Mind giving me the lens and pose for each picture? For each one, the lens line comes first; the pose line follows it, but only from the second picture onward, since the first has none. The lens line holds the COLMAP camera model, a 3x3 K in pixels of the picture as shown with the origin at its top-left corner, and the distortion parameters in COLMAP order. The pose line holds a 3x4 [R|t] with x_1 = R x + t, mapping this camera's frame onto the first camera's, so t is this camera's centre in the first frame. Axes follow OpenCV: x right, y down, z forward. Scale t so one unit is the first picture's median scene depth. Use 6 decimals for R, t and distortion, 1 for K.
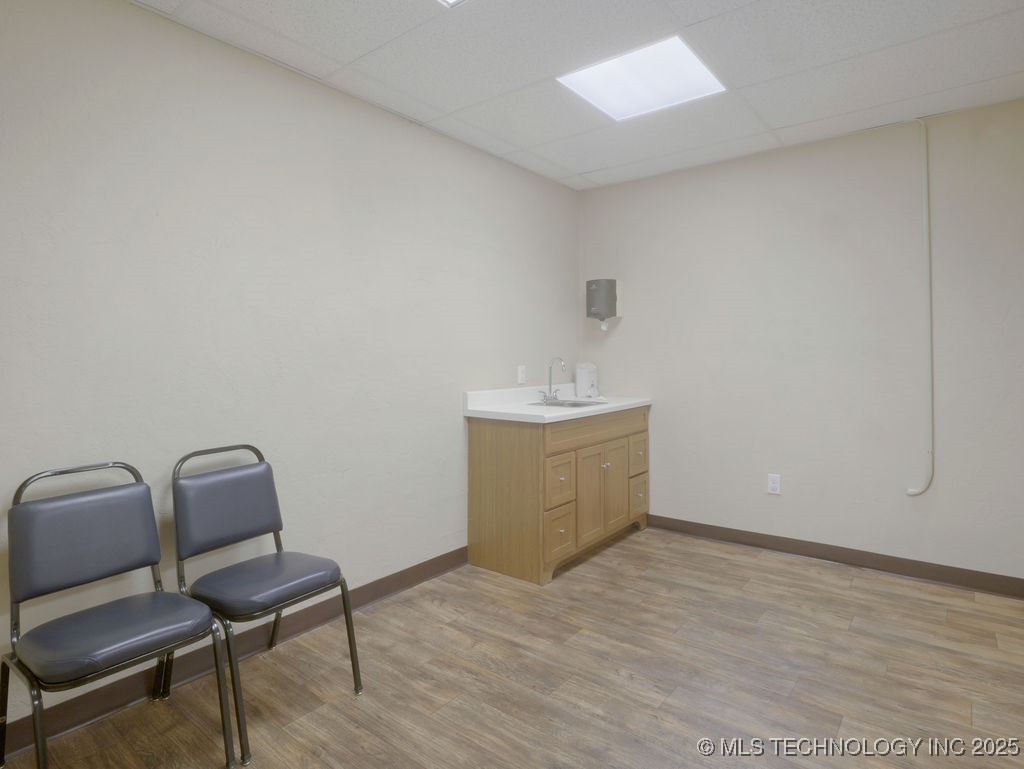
lens RADIAL K [[568.1, 0, 519.0], [0, 568.1, 354.5], [0, 0, 1]] dist [-0.003952, -0.002272]
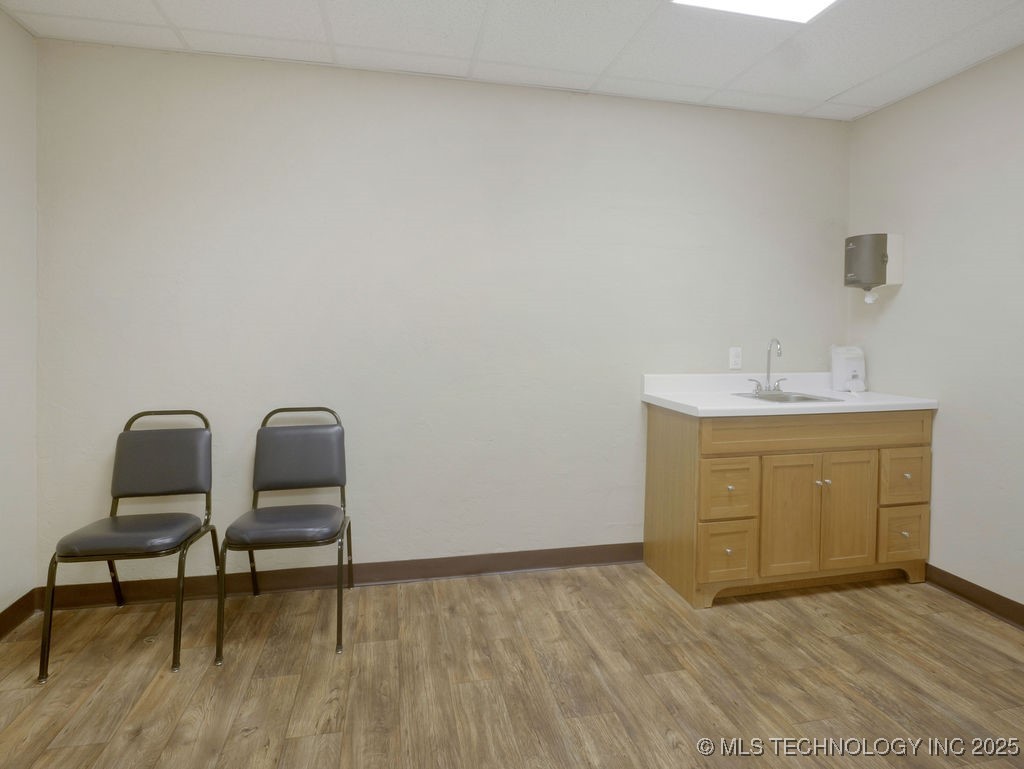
lens RADIAL K [[571.7, 0, 515.2], [0, 571.7, 332.8], [0, 0, 1]] dist [-0.003516, -0.001934]
pose [[0.770822, 0.007374, -0.637008, 0.352022], [-0.007881, 0.999967, 0.002039, -0.002313], [0.637002, 0.003449, 0.770855, 0.164419]]
